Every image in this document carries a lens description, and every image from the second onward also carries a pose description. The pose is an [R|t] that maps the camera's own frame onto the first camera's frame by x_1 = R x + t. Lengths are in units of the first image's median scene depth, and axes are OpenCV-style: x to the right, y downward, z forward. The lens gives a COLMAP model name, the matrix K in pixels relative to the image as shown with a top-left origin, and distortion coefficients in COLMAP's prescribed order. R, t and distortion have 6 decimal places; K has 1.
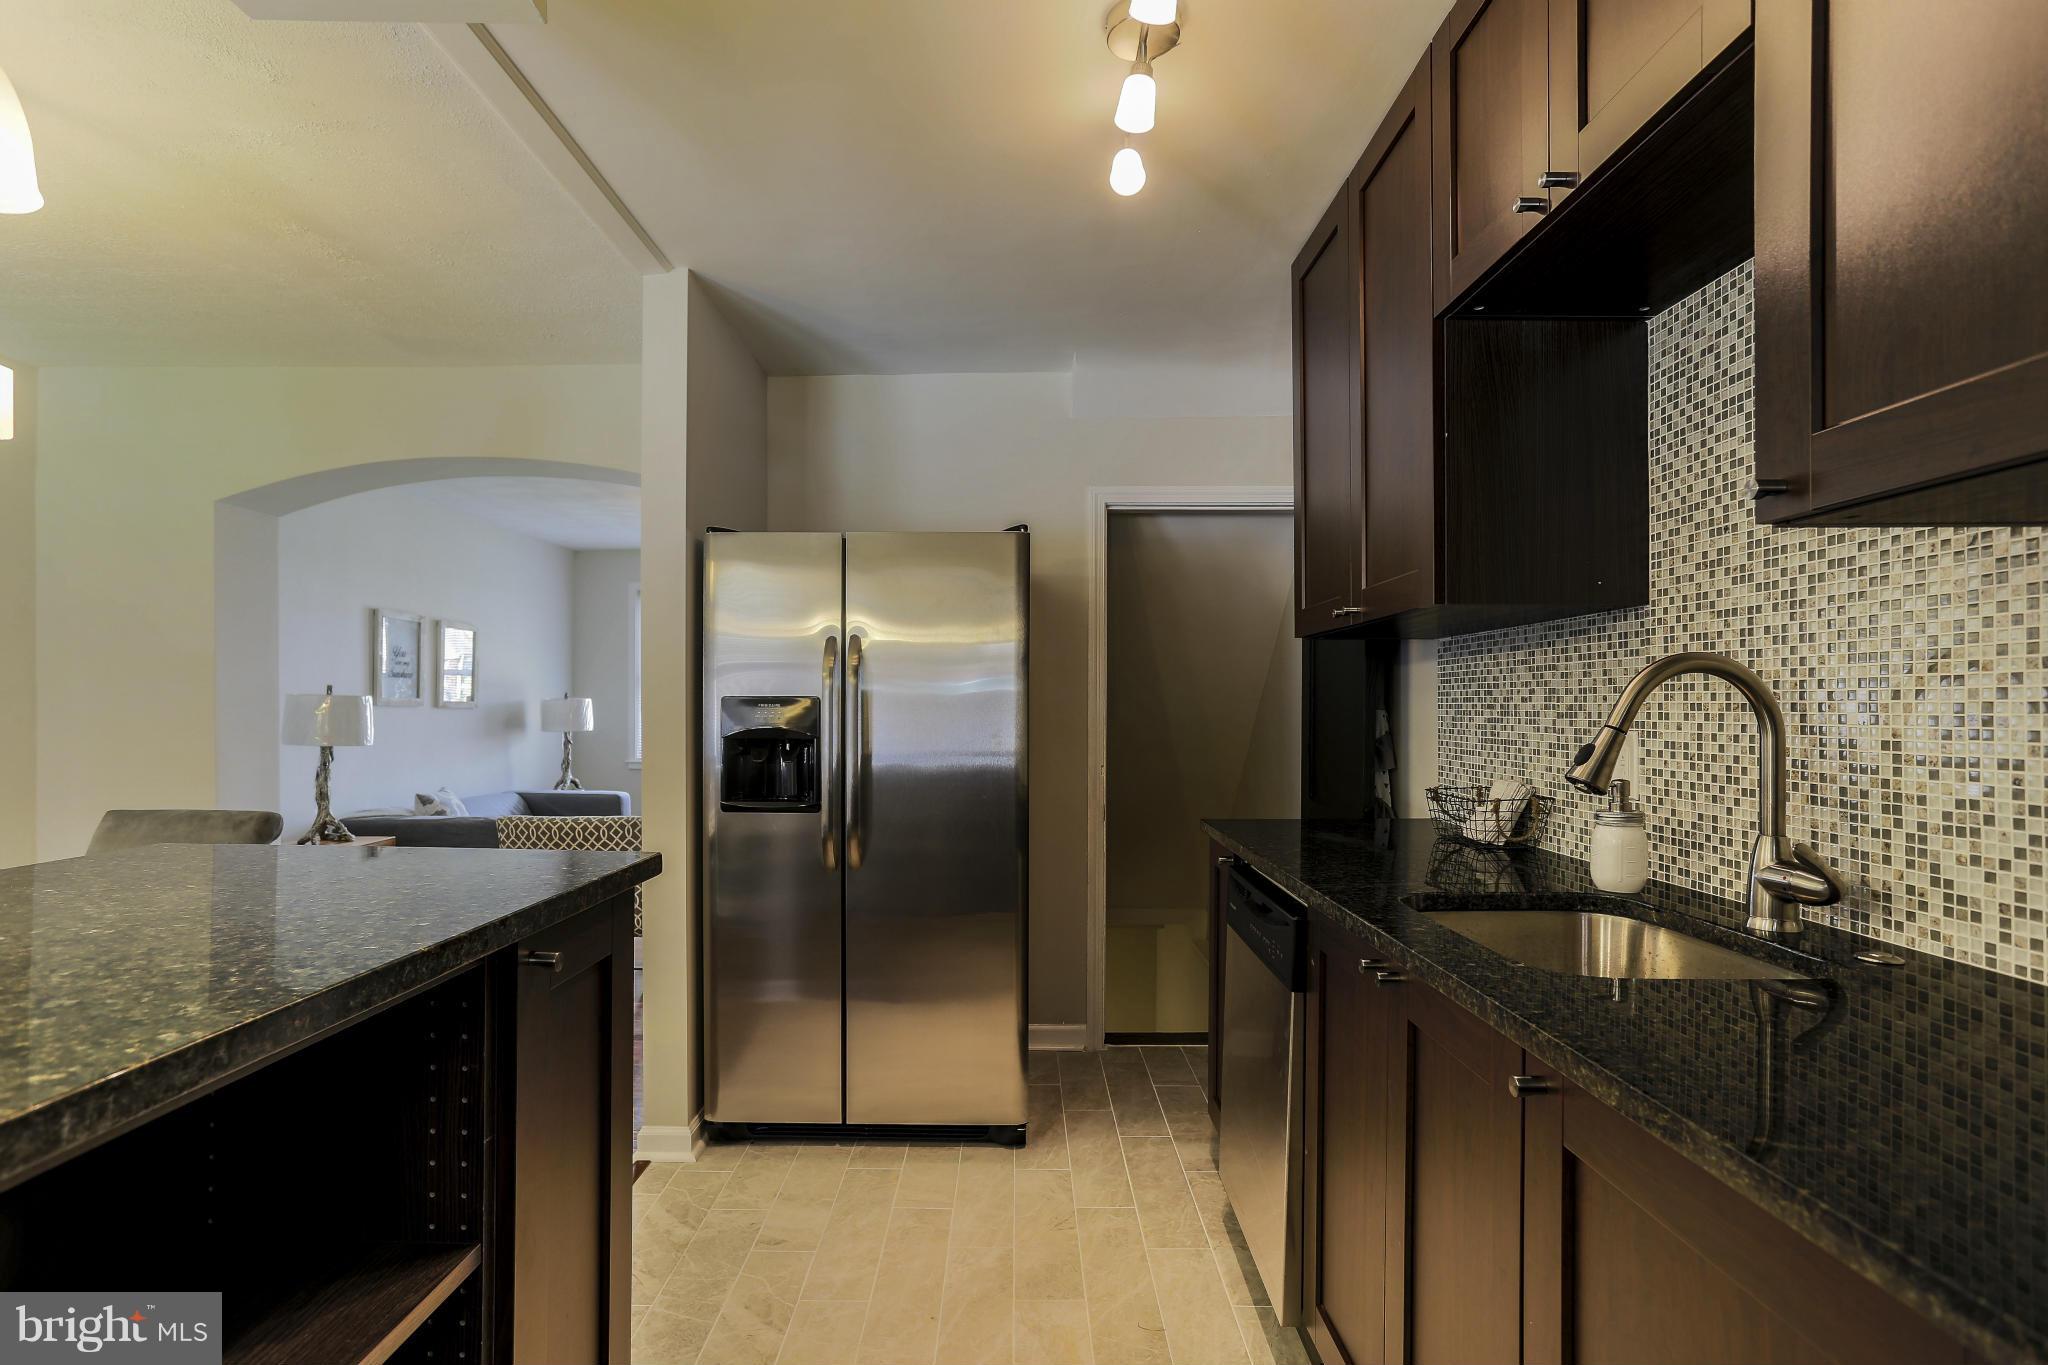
lens RADIAL K [[1001.3, 0, 1009.5], [0, 1001.3, 705.5], [0, 0, 1]] dist [-0.047421, 0.030359]
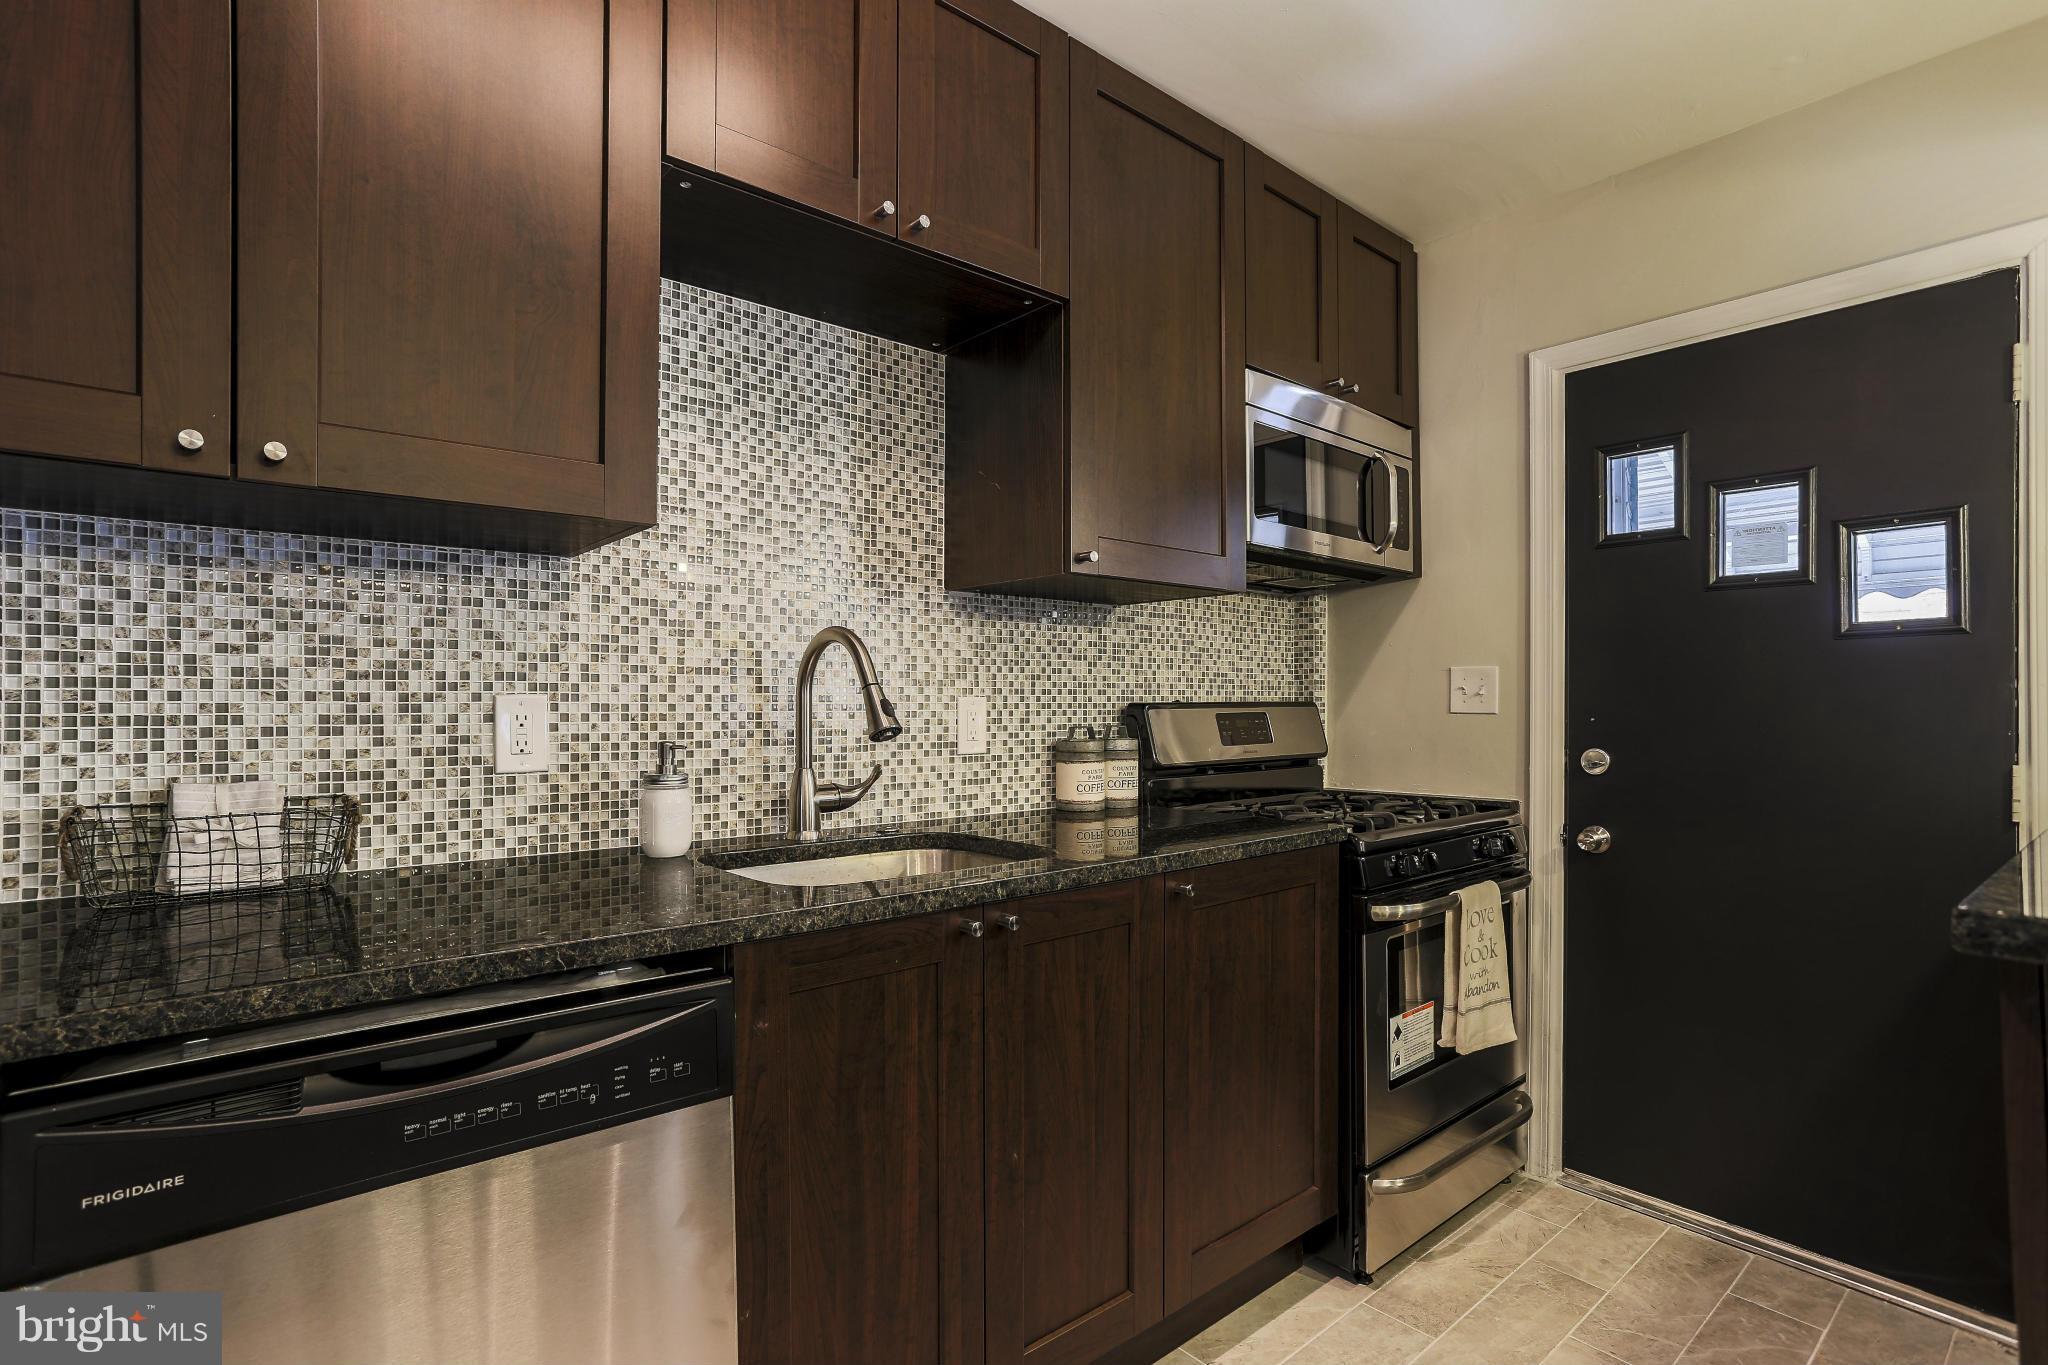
lens RADIAL K [[1001.3, 0, 1024.7], [0, 1001.3, 695.4], [0, 0, 1]] dist [-0.047421, 0.030359]
pose [[-0.659825, 0.002887, 0.751413, -0.248269], [-0.002797, 0.999976, -0.006298, 0.024168], [-0.751414, -0.006257, -0.659802, 0.966032]]
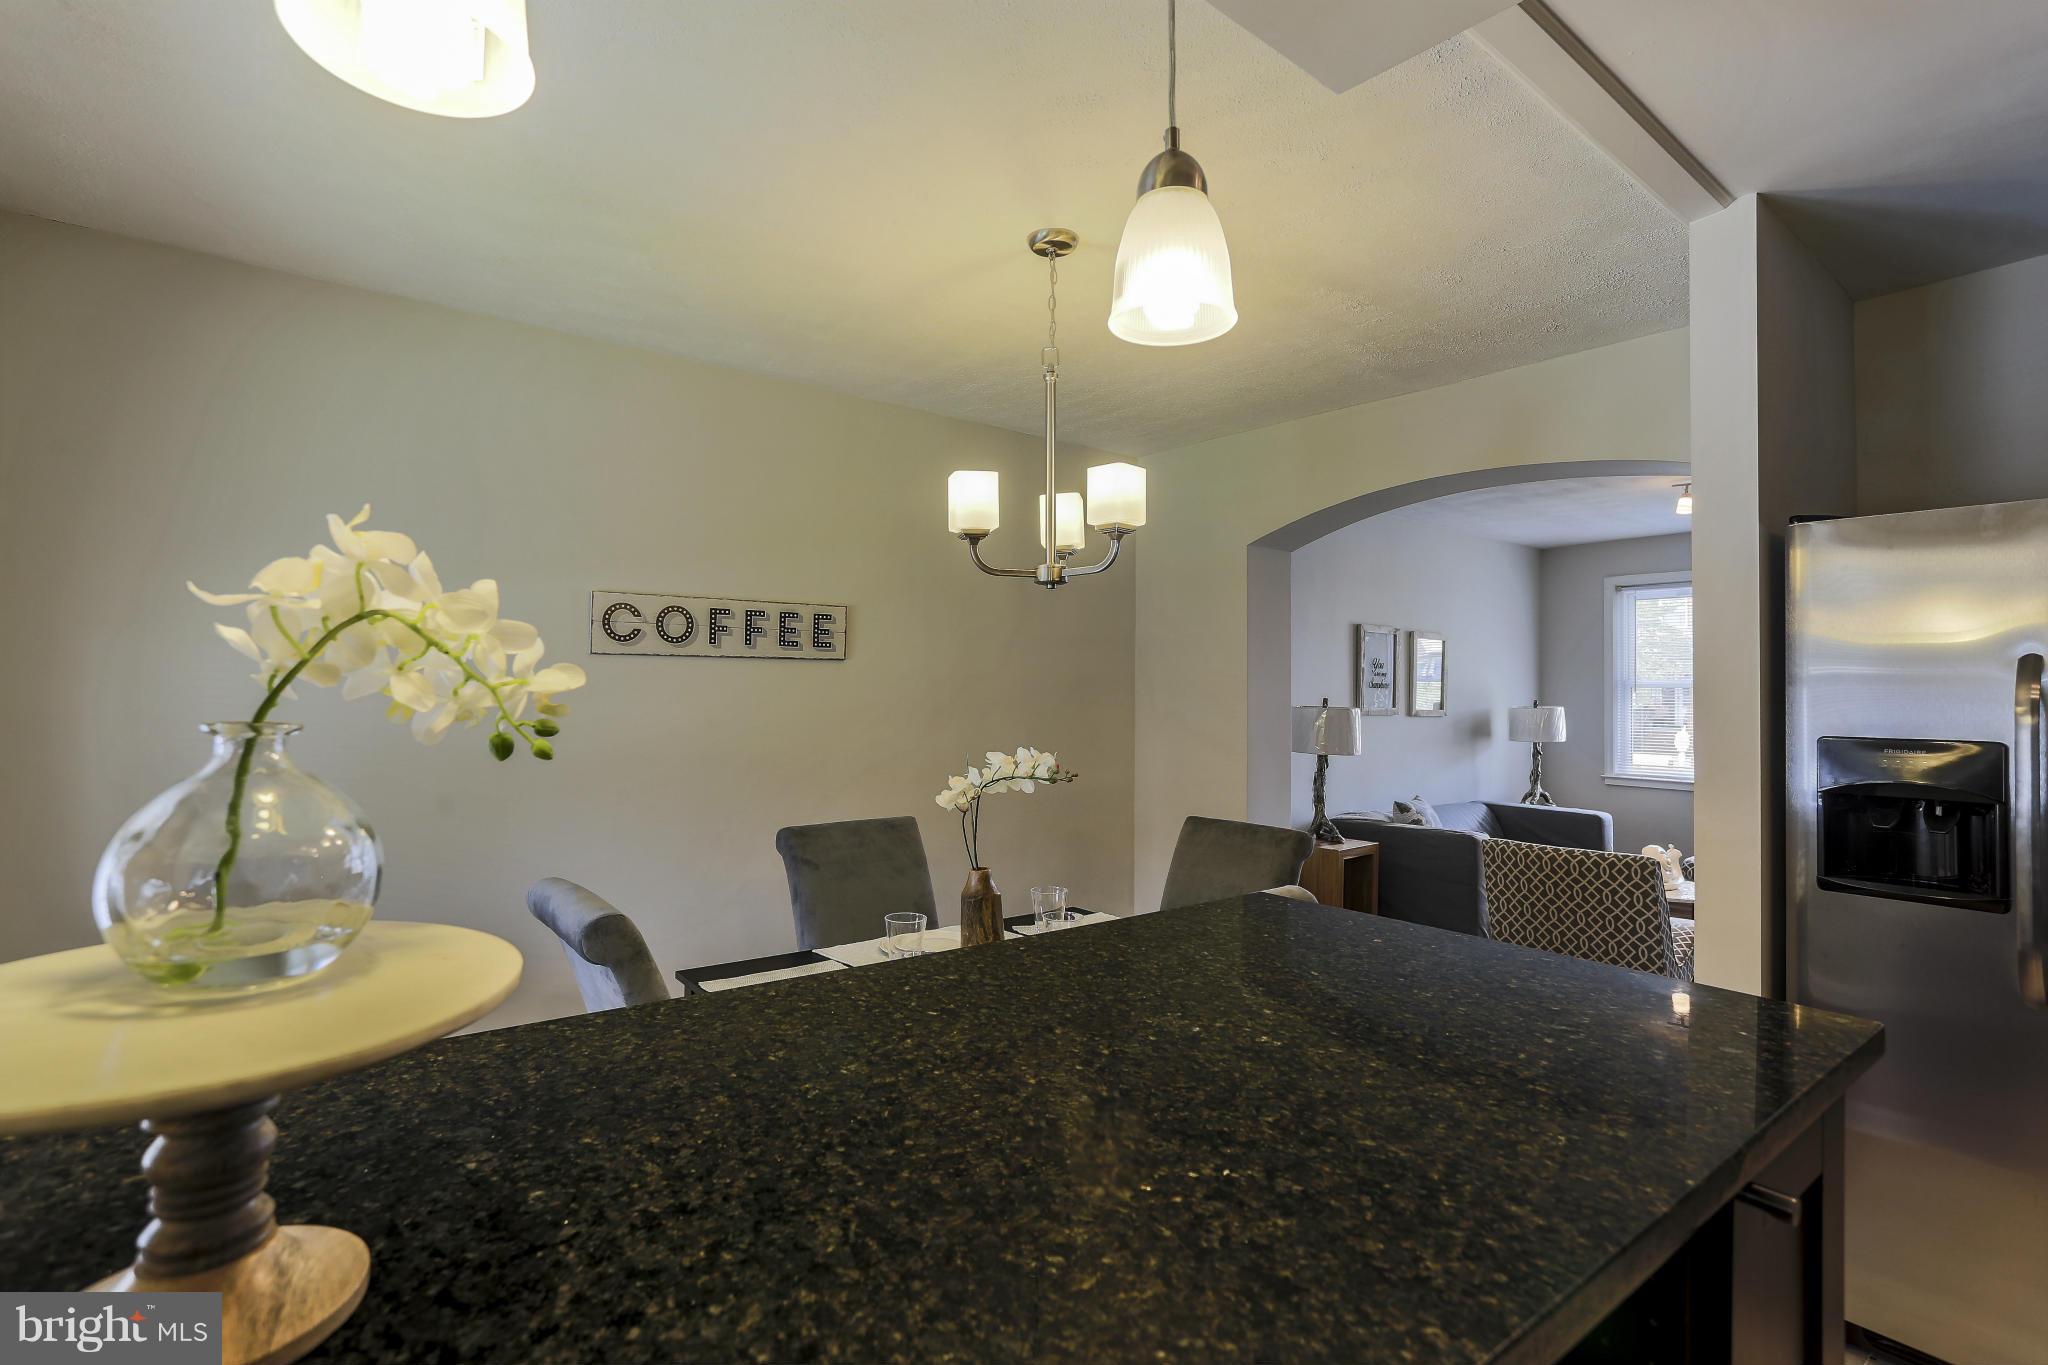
lens RADIAL K [[1001.3, 0, 1009.1], [0, 1001.3, 686.0], [0, 0, 1]] dist [-0.047421, 0.030359]
pose [[0.636258, -0.001273, -0.771475, -0.117485], [-0.008958, 0.999919, -0.009039, -0.040267], [0.771424, 0.012662, 0.636195, 0.052707]]
